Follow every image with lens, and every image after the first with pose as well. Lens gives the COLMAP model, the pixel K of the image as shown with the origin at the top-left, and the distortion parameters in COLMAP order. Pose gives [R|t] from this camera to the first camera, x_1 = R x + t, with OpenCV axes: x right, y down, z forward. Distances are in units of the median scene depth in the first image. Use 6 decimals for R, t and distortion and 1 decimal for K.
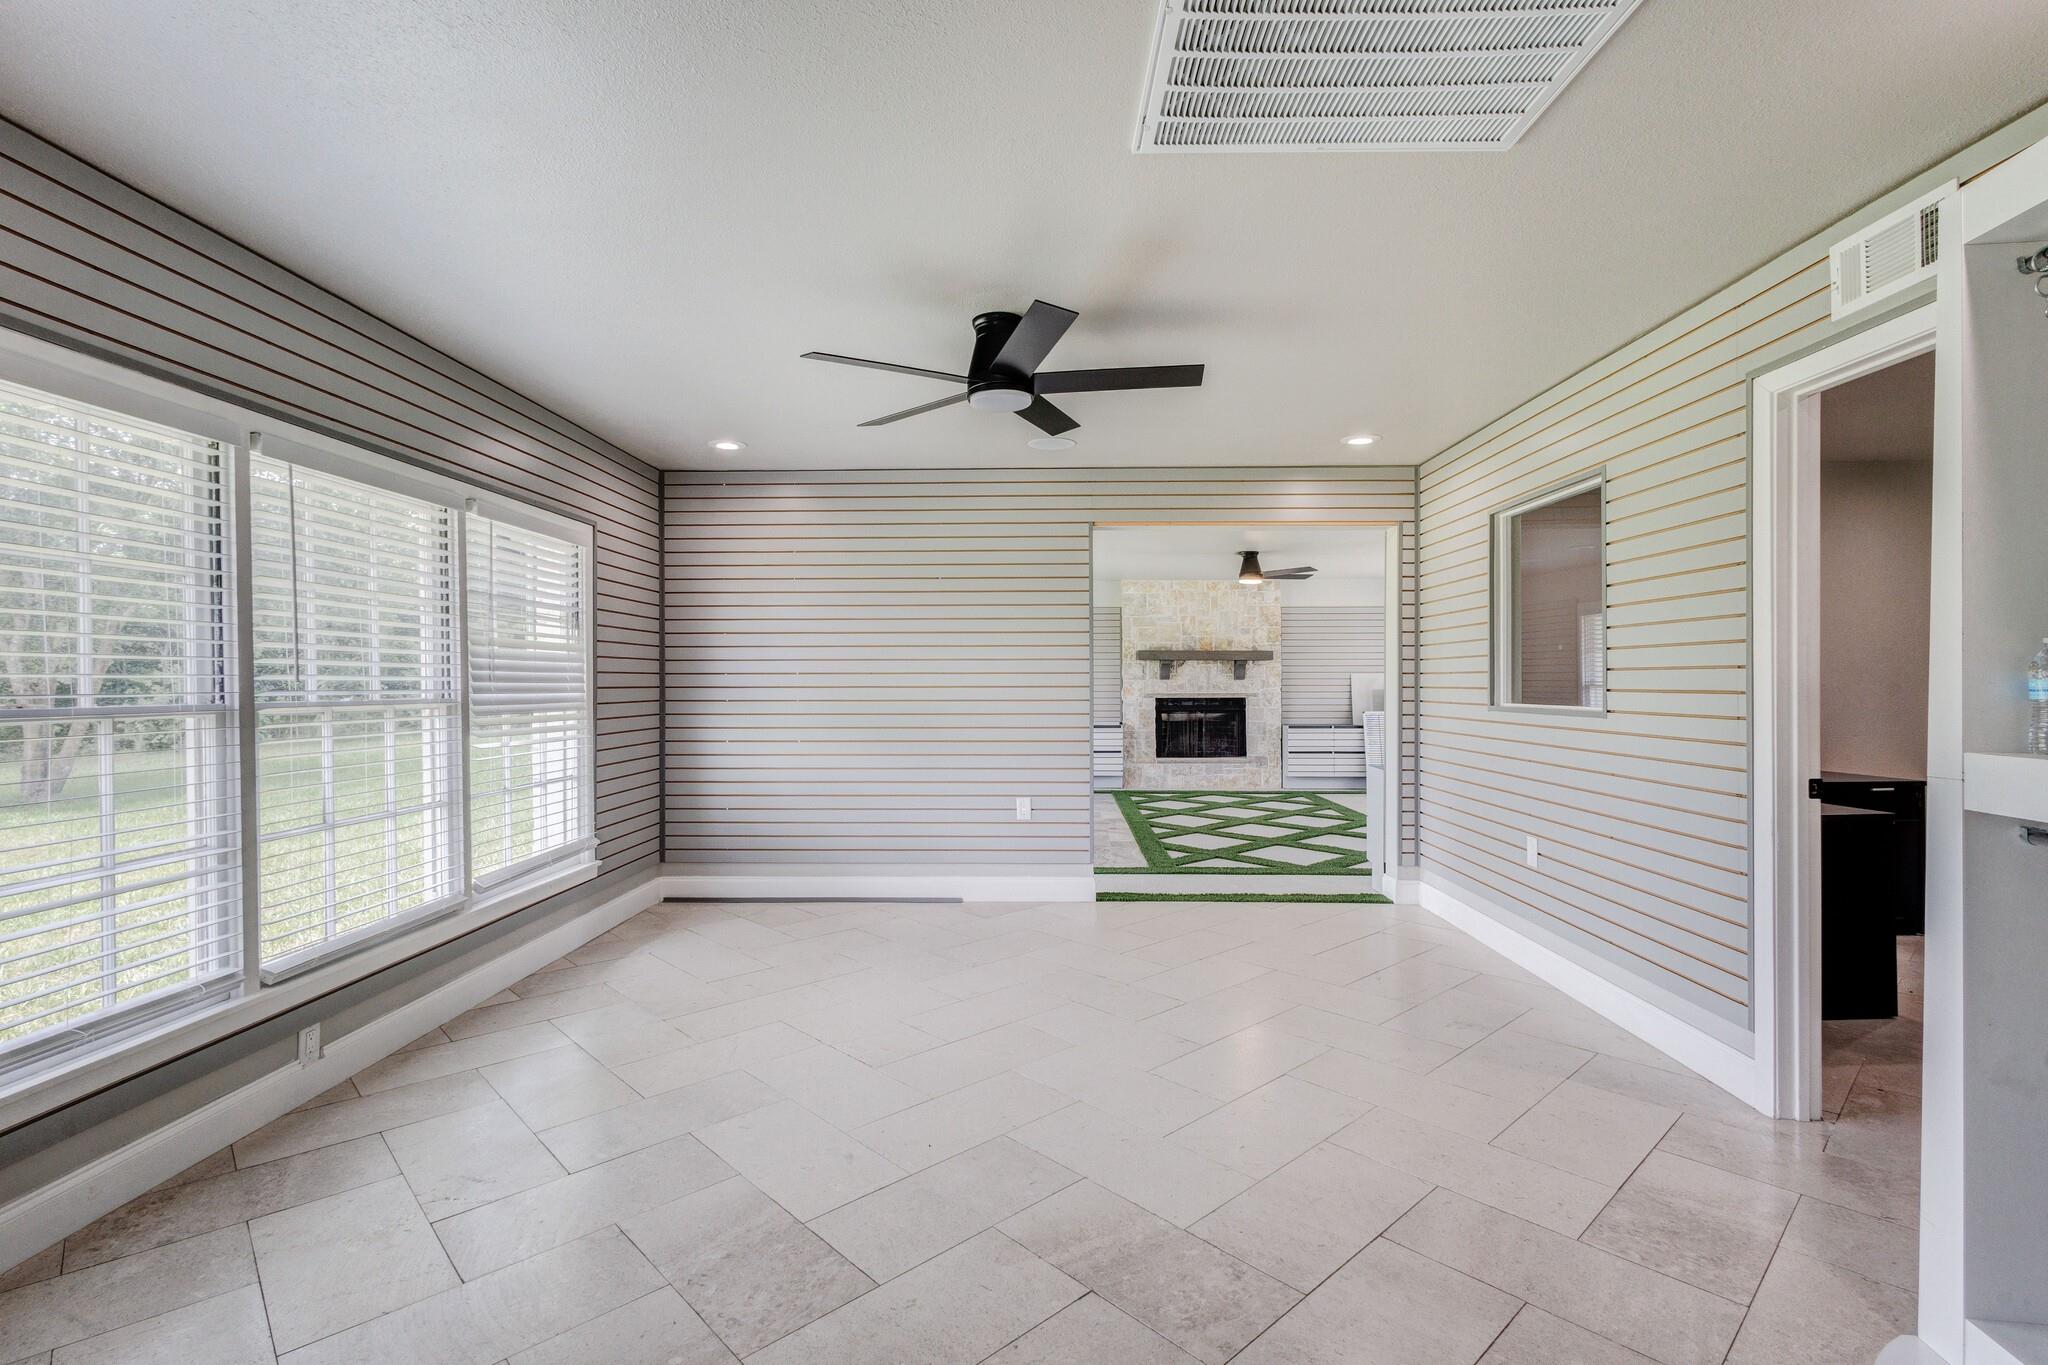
lens RADIAL K [[947.0, 0, 1026.2], [0, 947.0, 677.4], [0, 0, 1]] dist [0.000535, 0.000015]
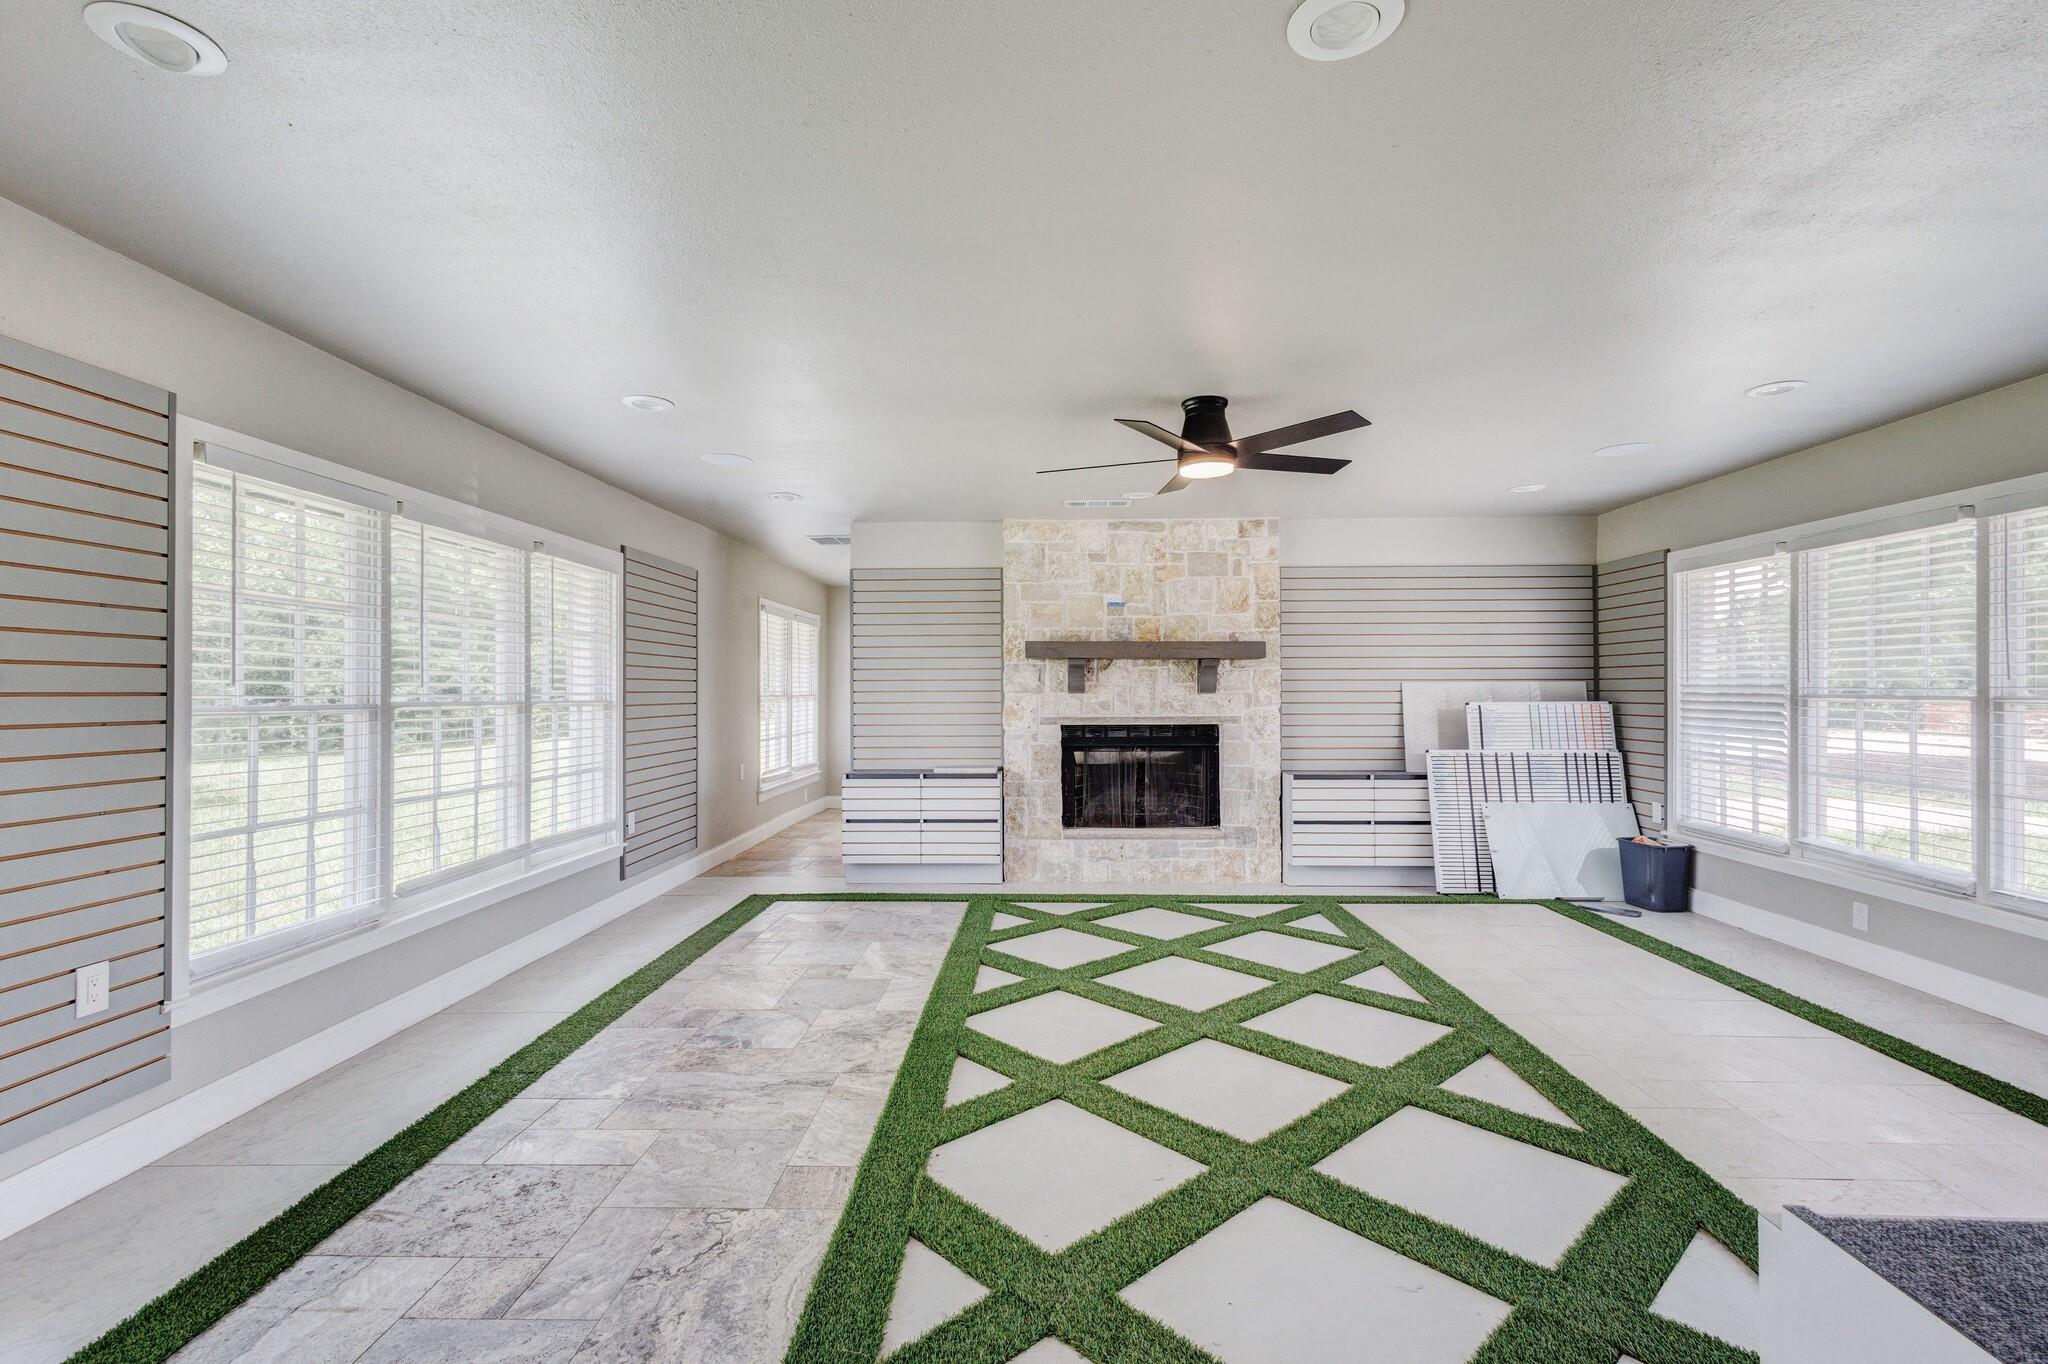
lens RADIAL K [[947.0, 0, 1023.3], [0, 947.0, 691.8], [0, 0, 1]] dist [0.000535, 0.000015]
pose [[0.999970, 0.000288, -0.007751, 0.118537], [-0.000328, 0.999987, -0.005130, 0.004651], [0.007749, 0.005133, 0.999957, 0.427067]]
